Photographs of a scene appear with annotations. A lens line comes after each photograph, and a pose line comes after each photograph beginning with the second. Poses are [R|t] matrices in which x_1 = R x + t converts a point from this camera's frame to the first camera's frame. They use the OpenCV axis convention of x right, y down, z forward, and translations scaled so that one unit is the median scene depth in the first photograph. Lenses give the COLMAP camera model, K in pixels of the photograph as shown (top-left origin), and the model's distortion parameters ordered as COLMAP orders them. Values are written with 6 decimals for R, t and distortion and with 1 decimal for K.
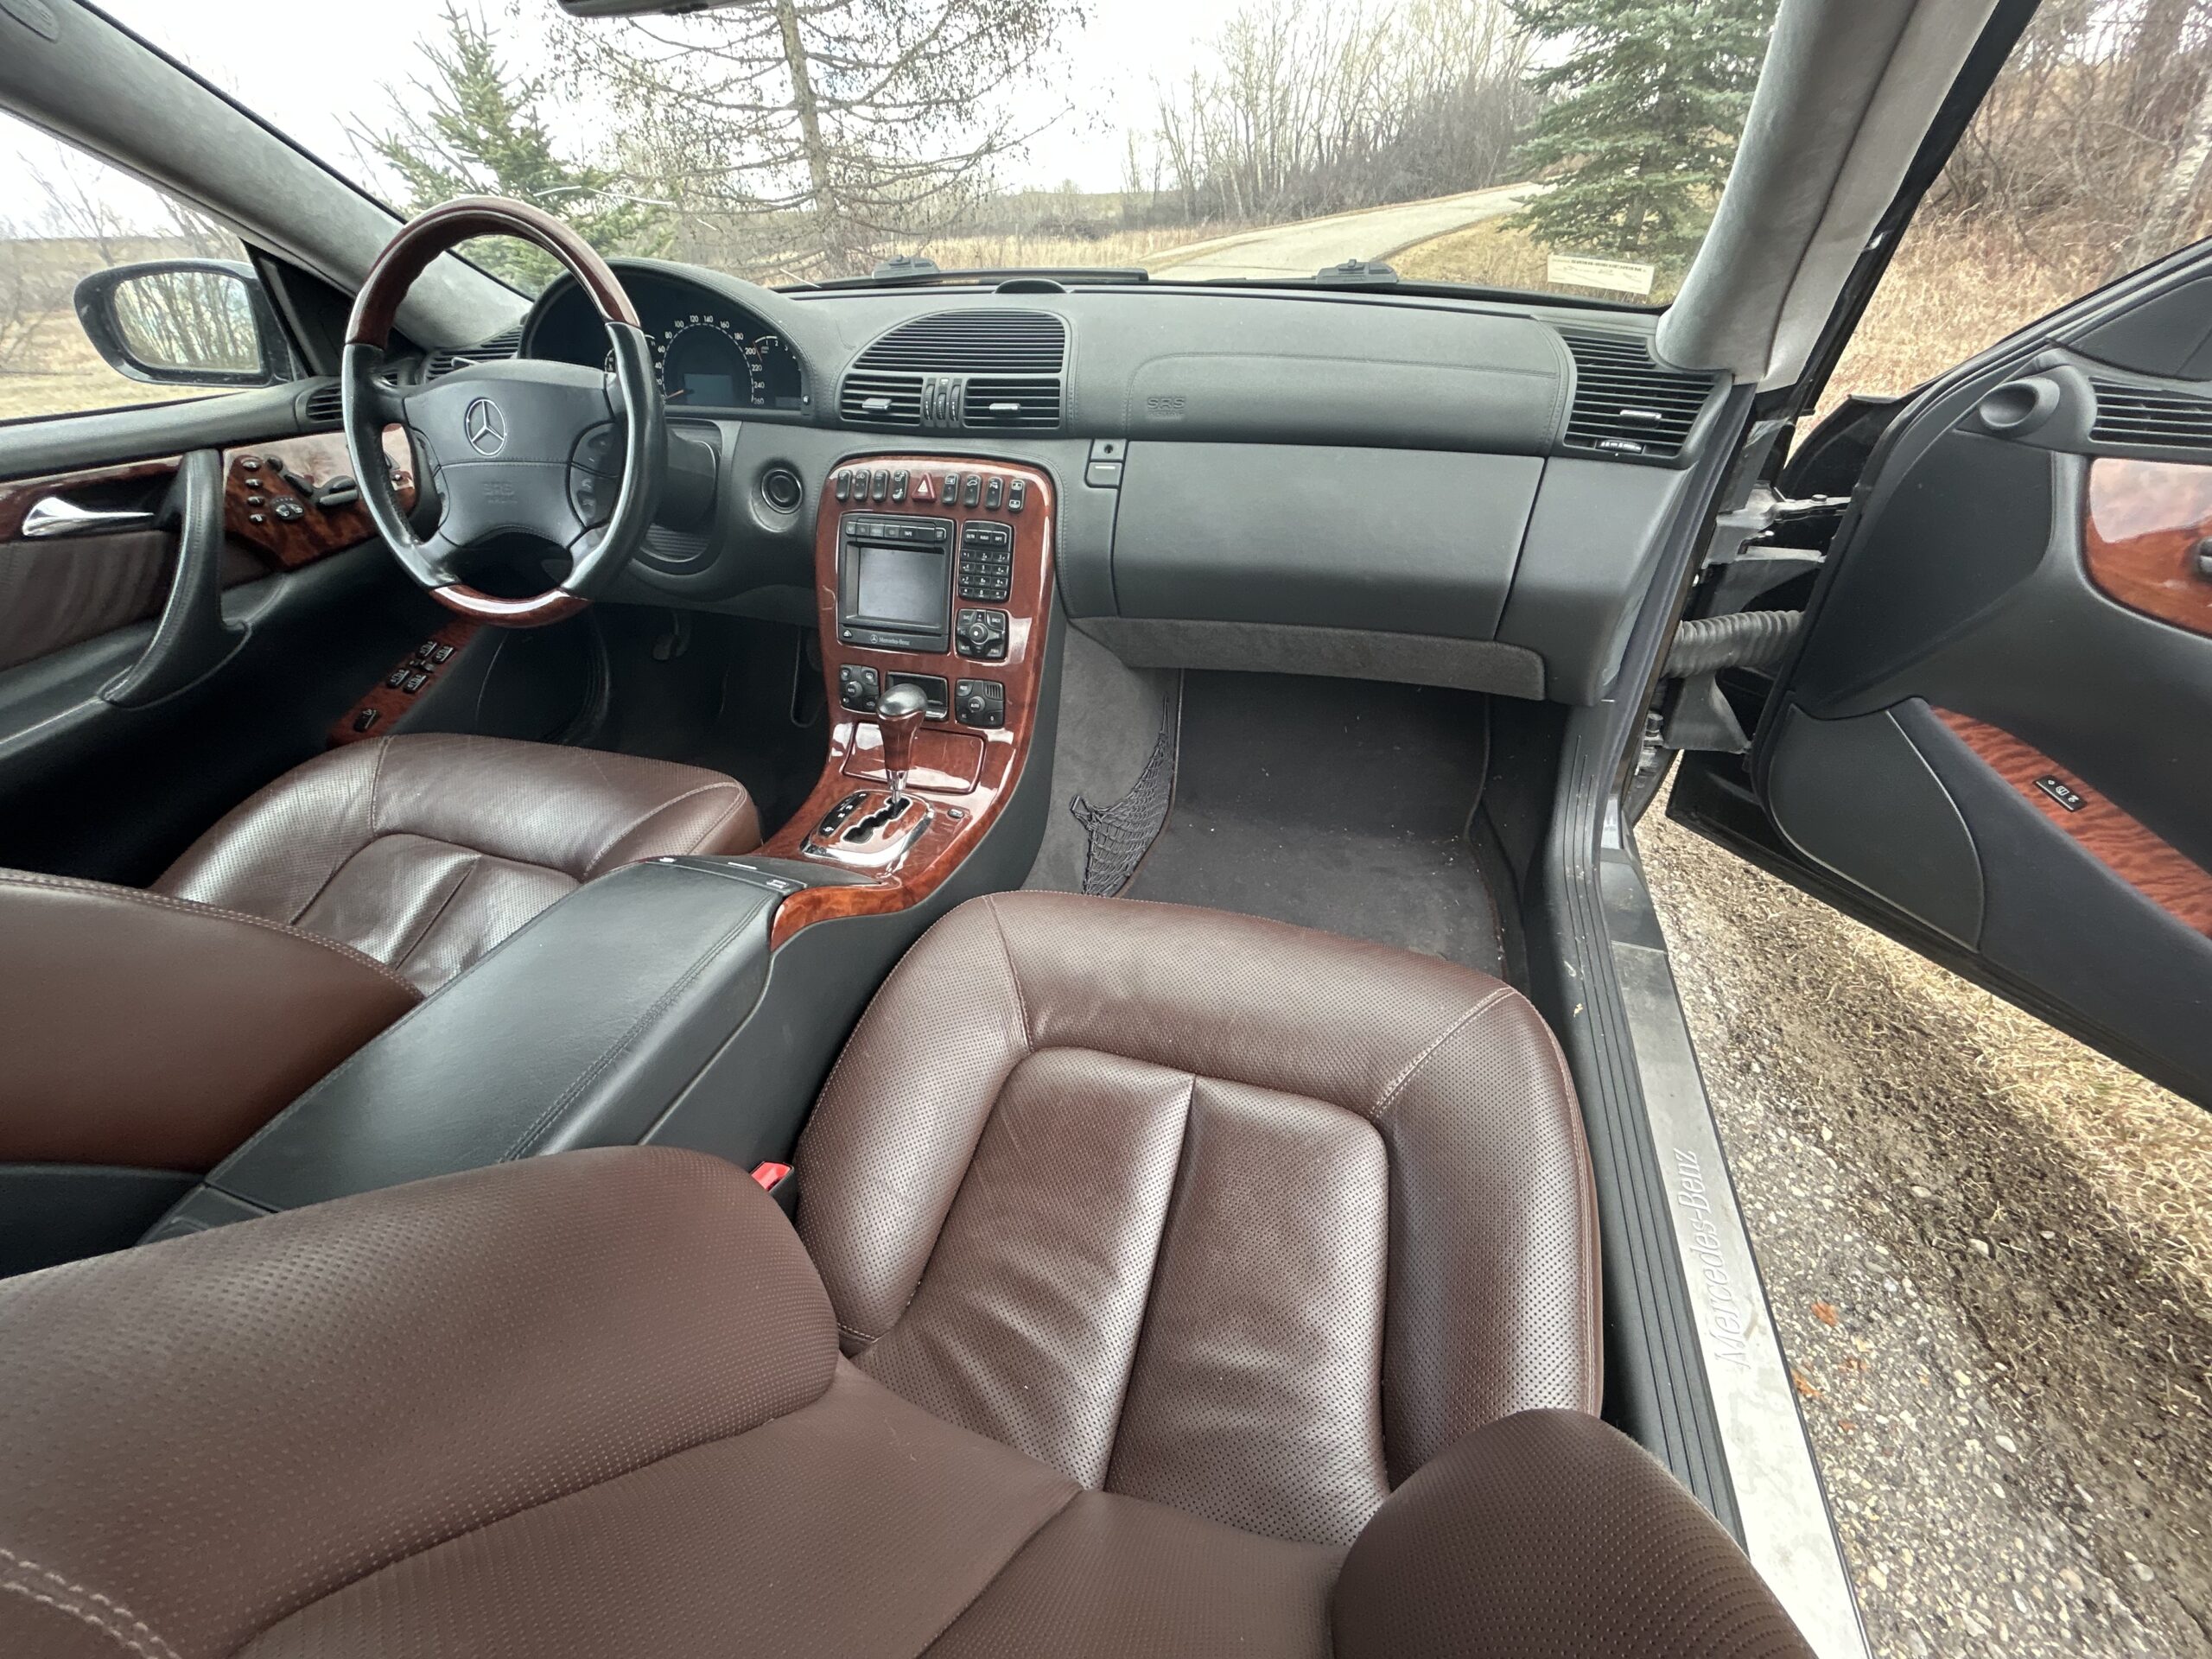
lens RADIAL K [[878.1, 0, 1109.5], [0, 878.1, 830.8], [0, 0, 1]] dist [-0.003427, 0.000457]
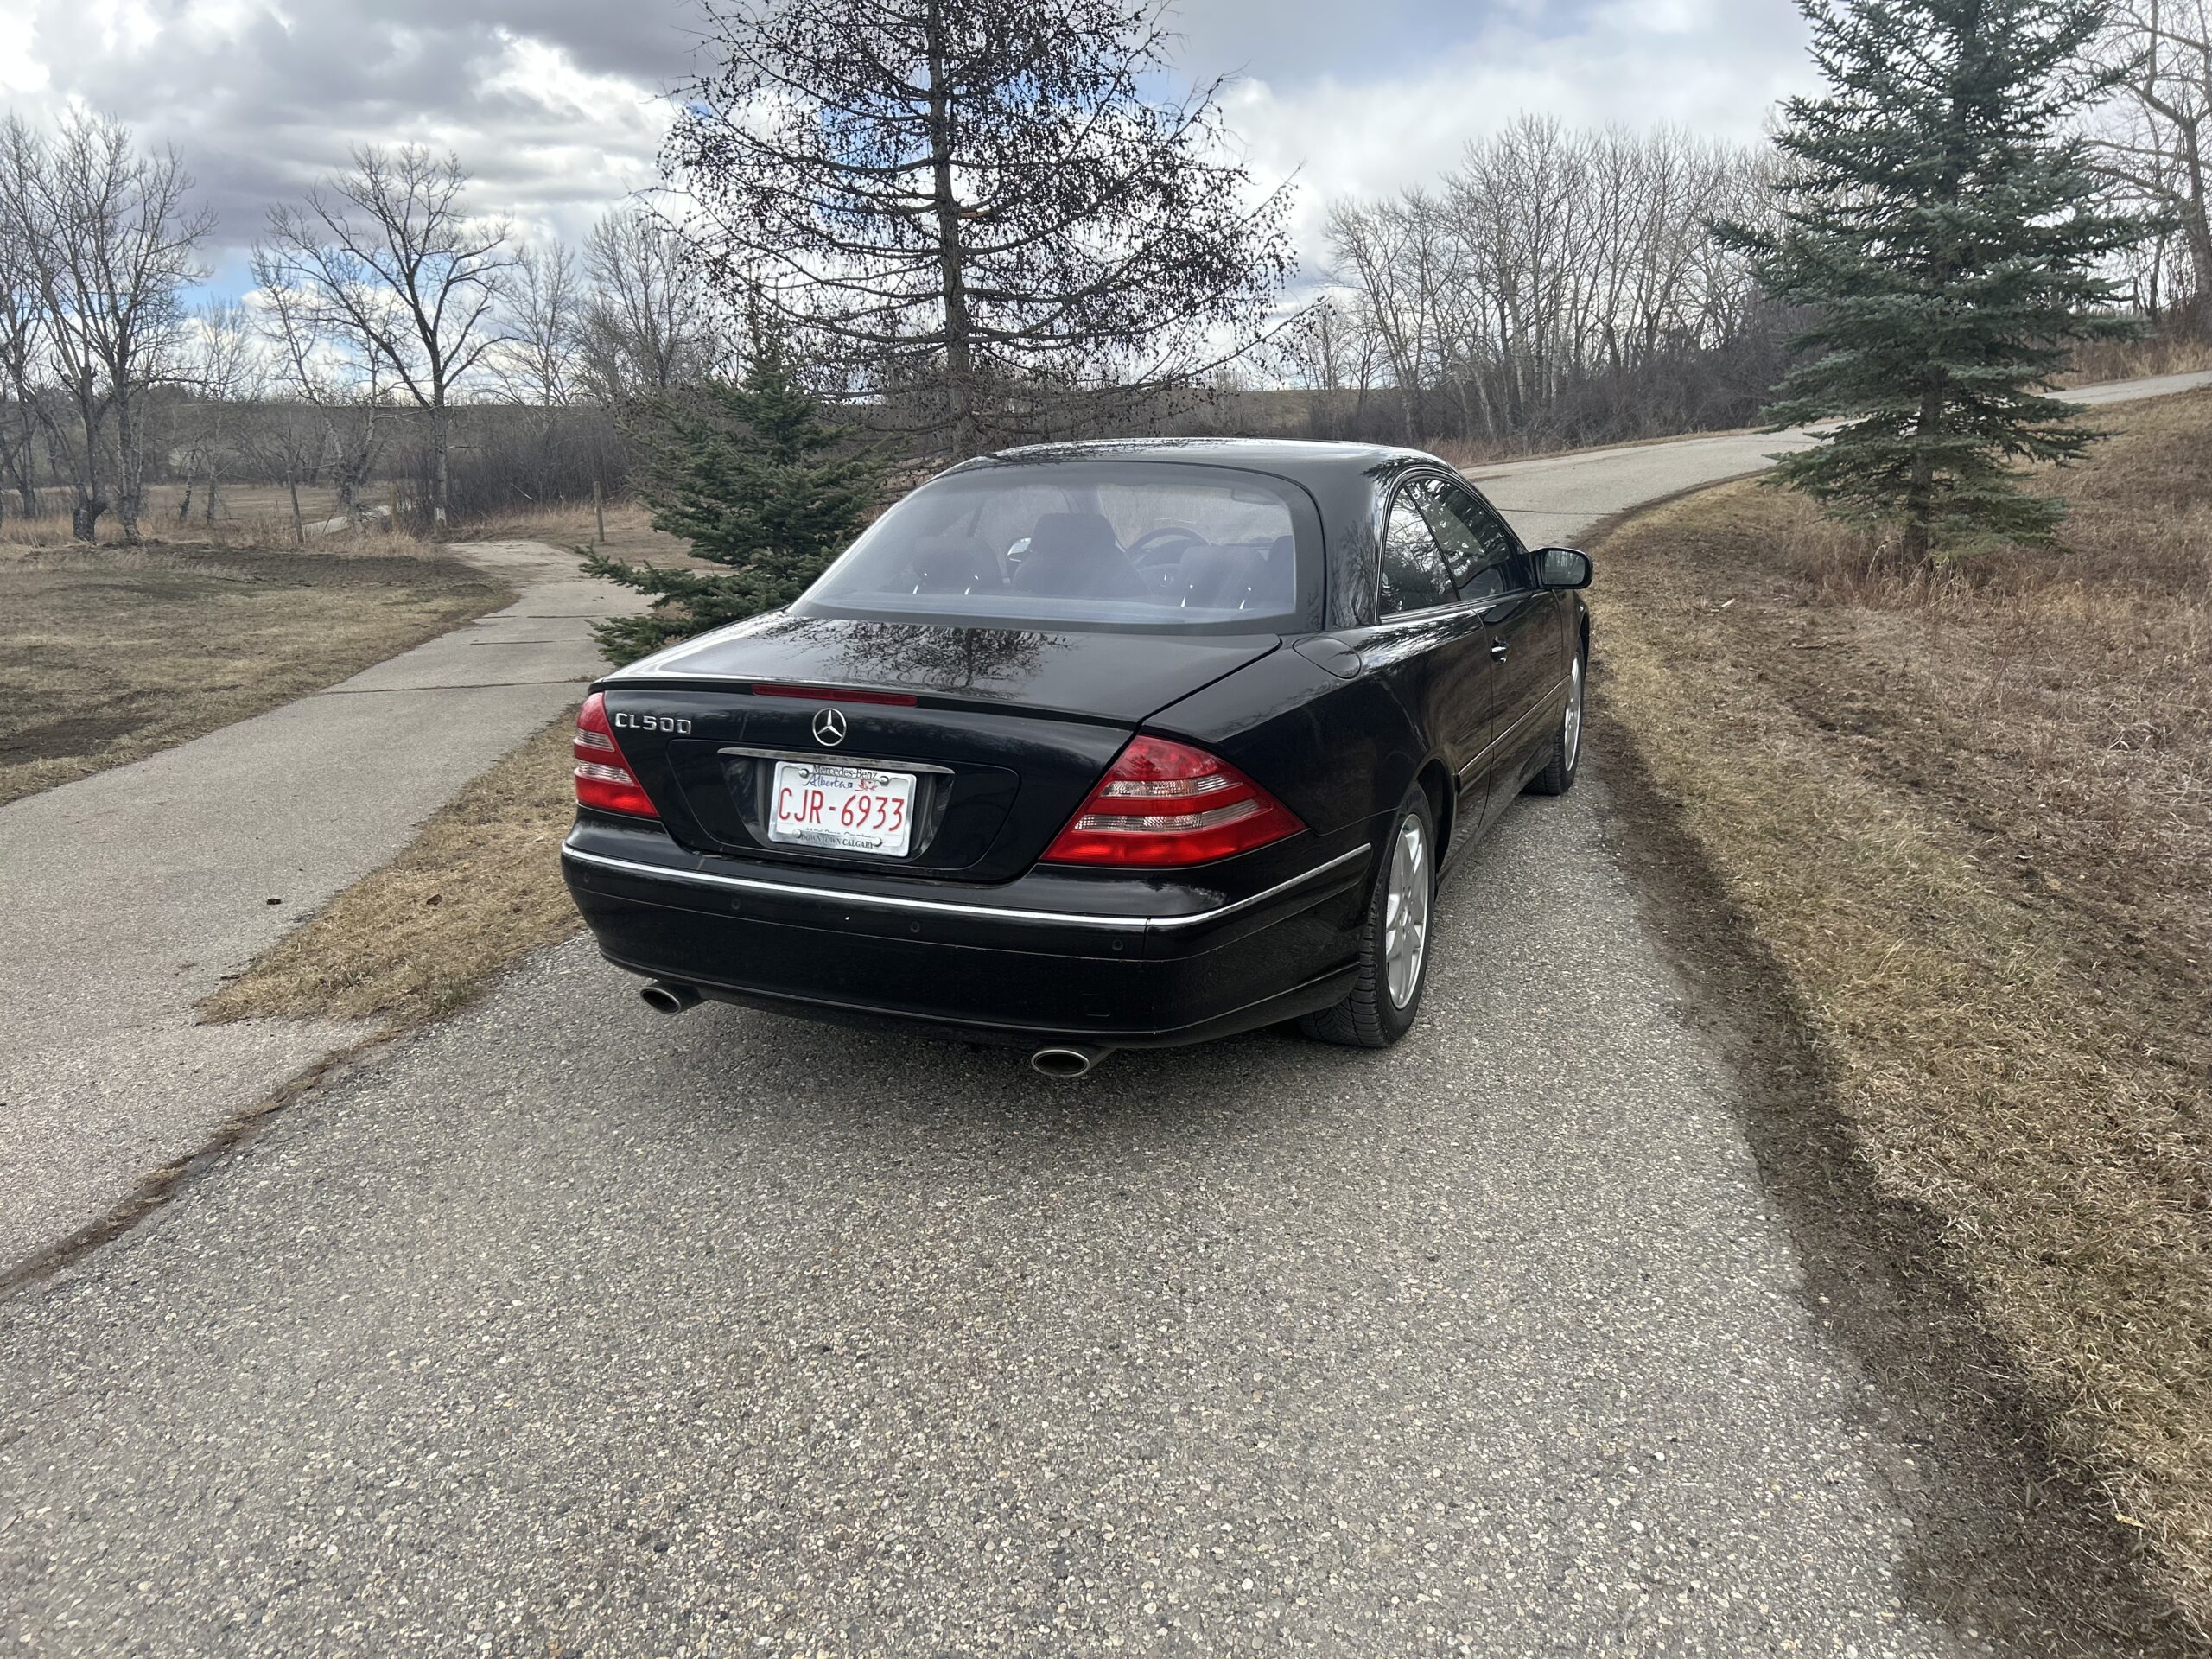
lens RADIAL K [[1683.7, 0, 1113.2], [0, 1683.7, 818.7], [0, 0, 1]] dist [0.049842, -0.054765]
pose [[0.994878, 0.044394, -0.090817, -0.013820], [-0.074679, 0.928273, -0.364323, 0.166527], [0.068130, 0.369239, 0.926834, -0.282980]]
